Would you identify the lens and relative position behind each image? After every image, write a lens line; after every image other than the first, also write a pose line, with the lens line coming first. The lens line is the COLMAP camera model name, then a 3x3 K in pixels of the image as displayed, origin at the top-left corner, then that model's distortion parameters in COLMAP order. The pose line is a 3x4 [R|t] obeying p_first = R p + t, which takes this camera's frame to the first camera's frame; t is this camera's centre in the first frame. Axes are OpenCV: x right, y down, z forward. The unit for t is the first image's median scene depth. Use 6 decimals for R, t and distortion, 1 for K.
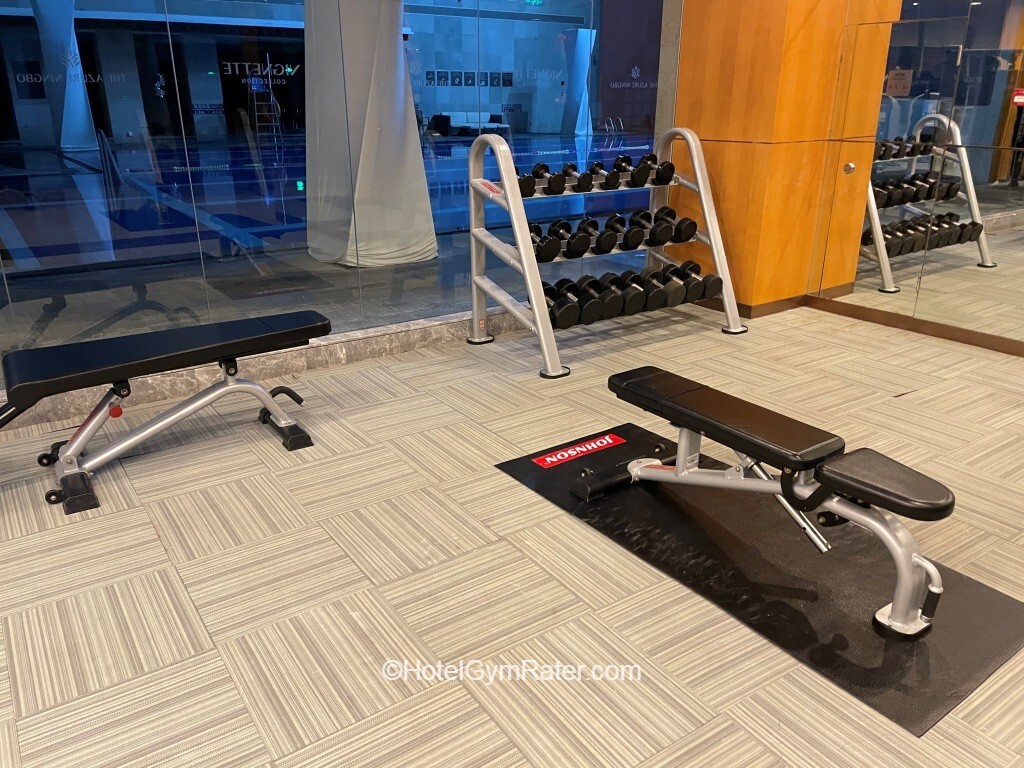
lens RADIAL K [[774.3, 0, 510.2], [0, 774.3, 388.0], [0, 0, 1]] dist [0.063739, -0.072499]
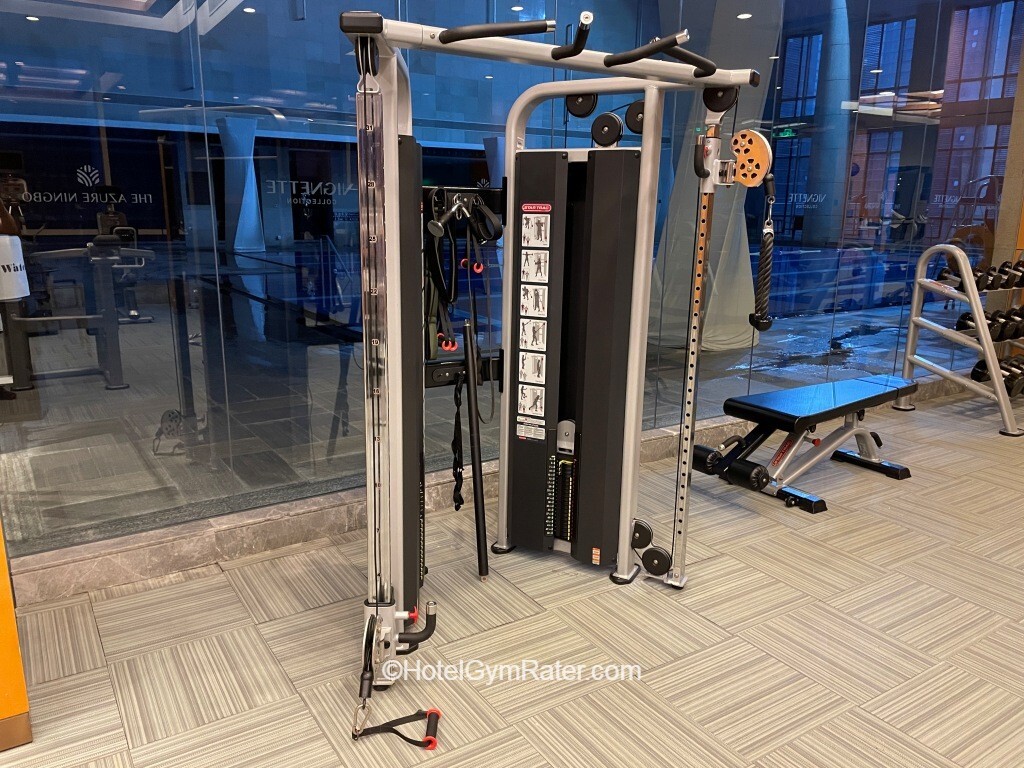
lens RADIAL K [[774.3, 0, 511.9], [0, 774.3, 381.4], [0, 0, 1]] dist [0.063739, -0.072499]
pose [[0.999635, 0.017399, -0.020663, -0.475558], [-0.020003, 0.990864, -0.133376, 0.055297], [0.018153, 0.133740, 0.990850, -0.175887]]
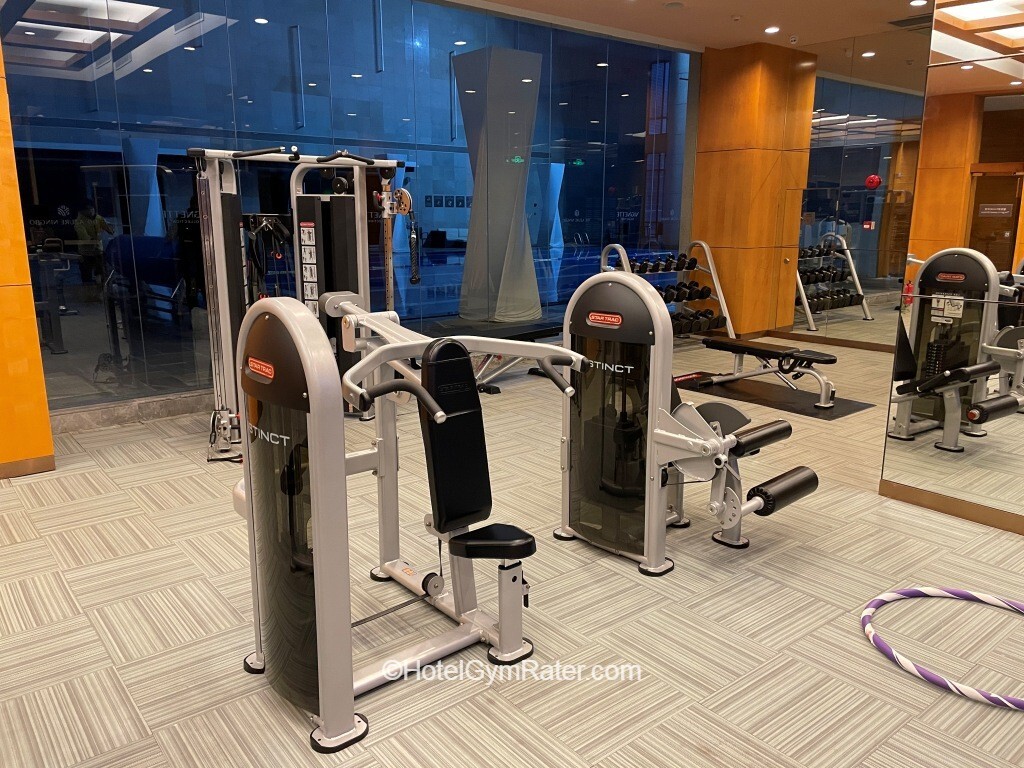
lens RADIAL K [[774.3, 0, 516.1], [0, 774.3, 382.7], [0, 0, 1]] dist [0.063739, -0.072499]
pose [[0.996706, -0.015724, 0.079563, -0.301976], [0.026821, 0.989732, -0.140395, 0.207848], [-0.076539, 0.142067, 0.986894, -0.621849]]
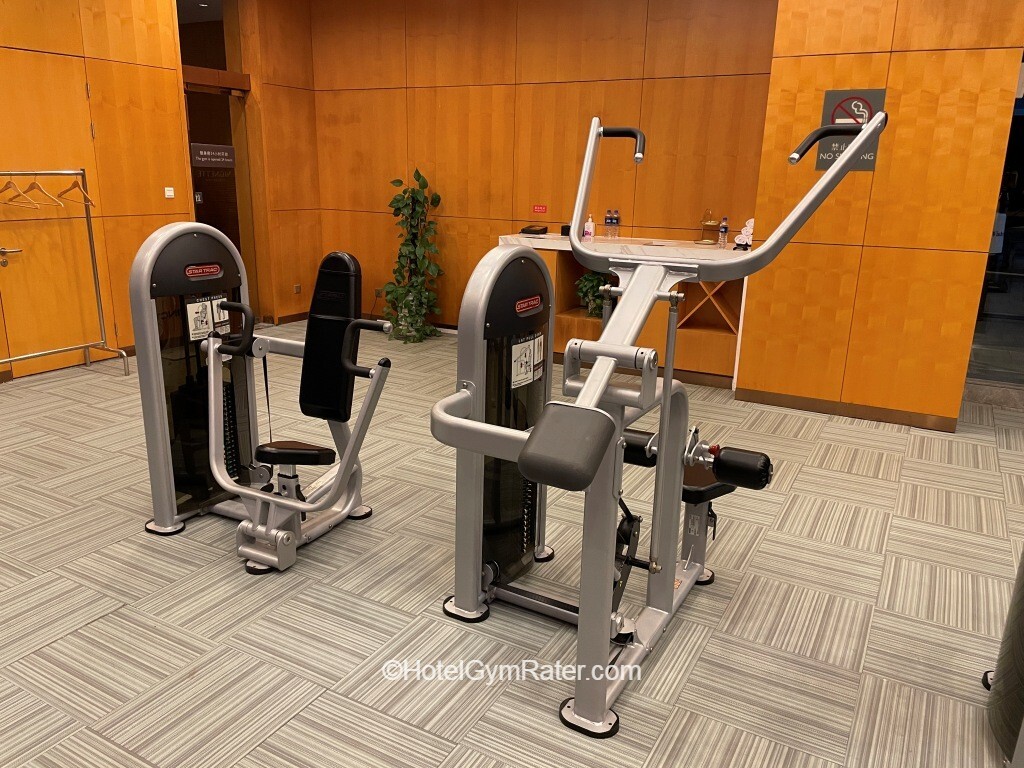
lens RADIAL K [[774.3, 0, 512.1], [0, 774.3, 383.2], [0, 0, 1]] dist [0.063739, -0.072499]
pose [[0.442629, 0.242730, -0.863228, -0.214769], [-0.331086, 0.938883, 0.094236, 0.198349], [0.833344, 0.244091, 0.495941, -0.599602]]
